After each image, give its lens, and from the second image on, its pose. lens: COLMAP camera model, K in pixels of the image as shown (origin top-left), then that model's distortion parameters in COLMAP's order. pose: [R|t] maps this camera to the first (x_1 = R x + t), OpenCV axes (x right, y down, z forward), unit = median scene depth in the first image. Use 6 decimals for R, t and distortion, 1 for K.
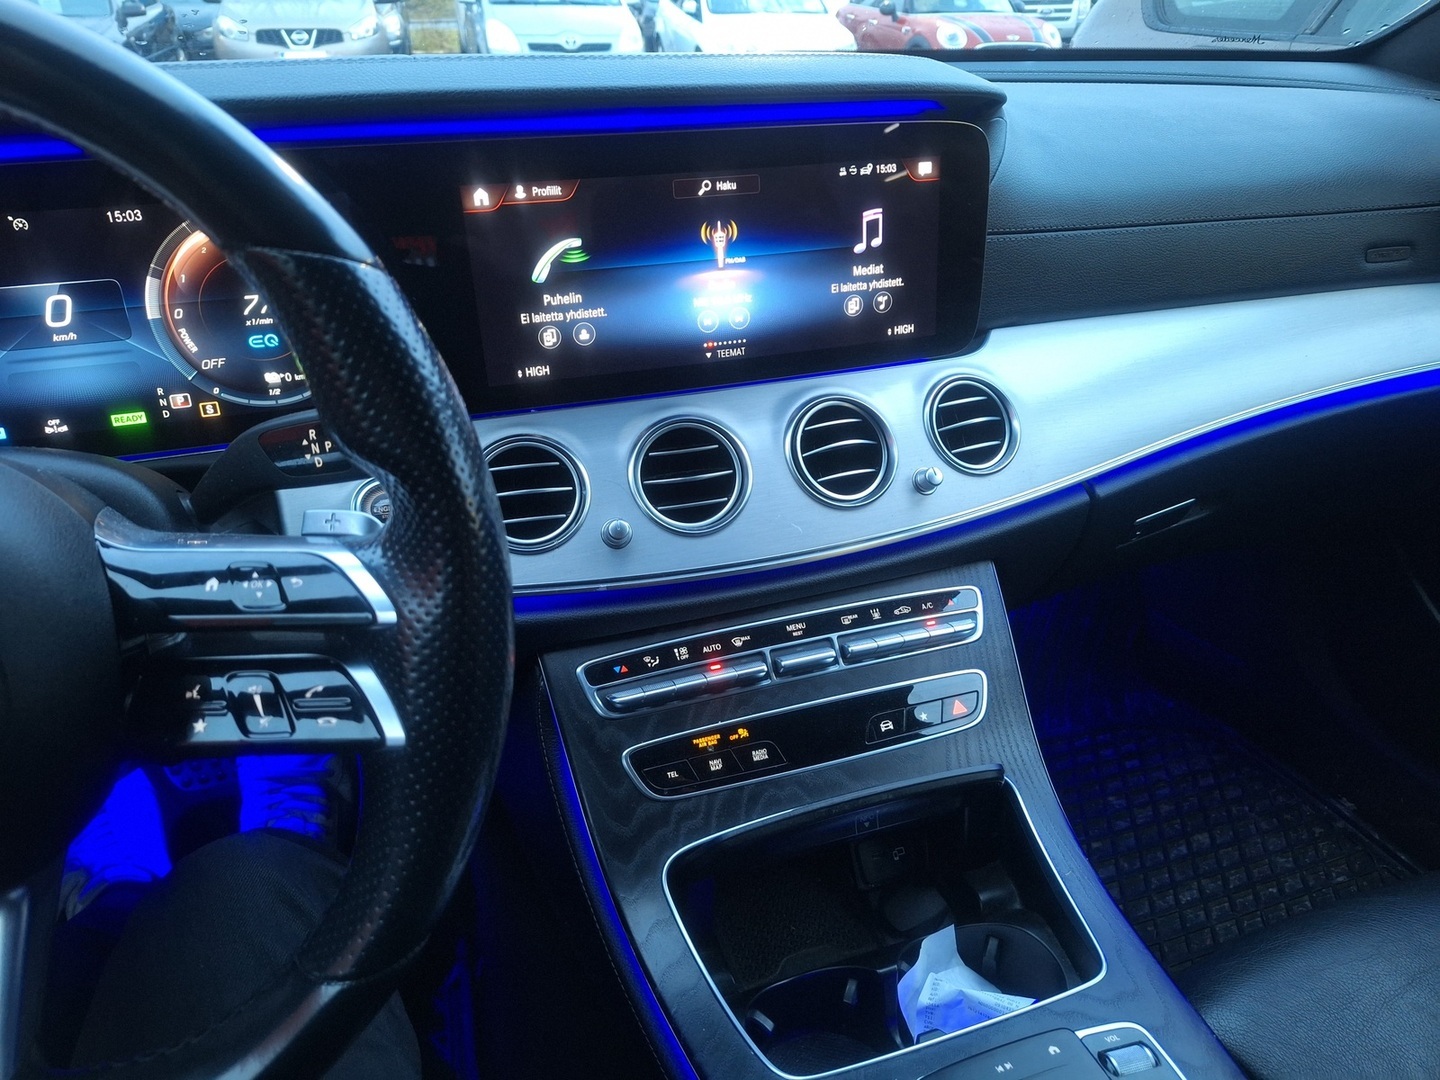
lens RADIAL K [[947.7, 0, 725.3], [0, 947.7, 524.1], [0, 0, 1]] dist [0.114972, -0.122182]
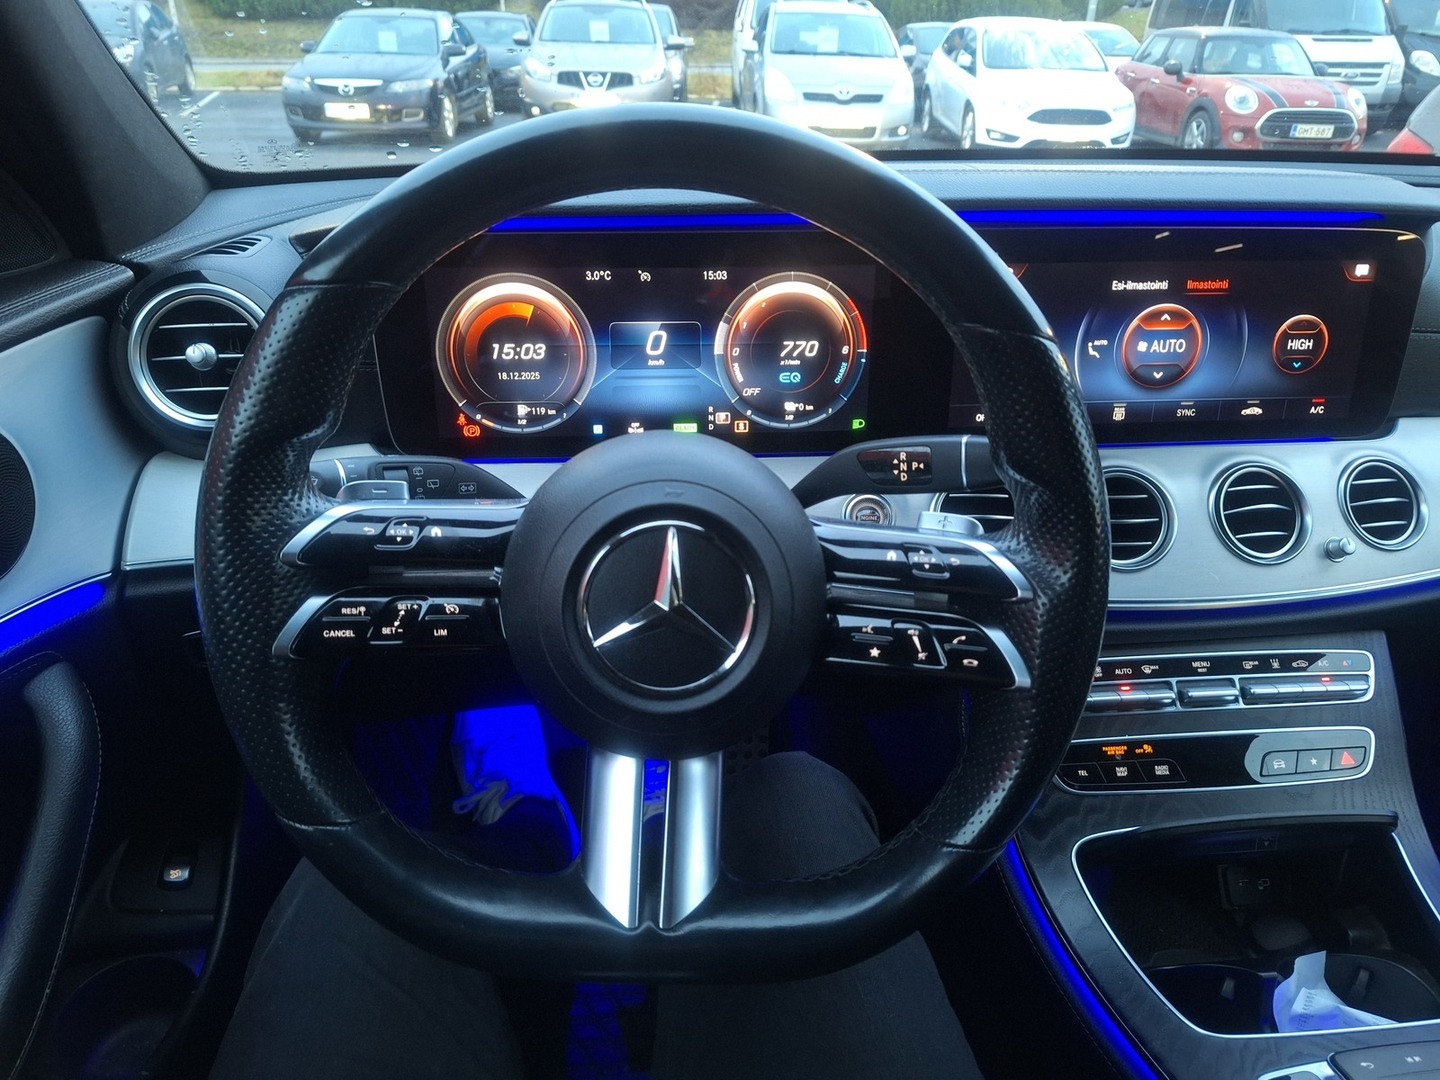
lens RADIAL K [[987.0, 0, 720.0], [0, 987.0, 540.0], [0, 0, 1]] dist [0.042872, -0.017279]
pose [[0.977974, 0.117889, -0.172245, -0.295564], [-0.122692, 0.992291, -0.017474, 0.052561], [0.168857, 0.038223, 0.984899, -0.263431]]
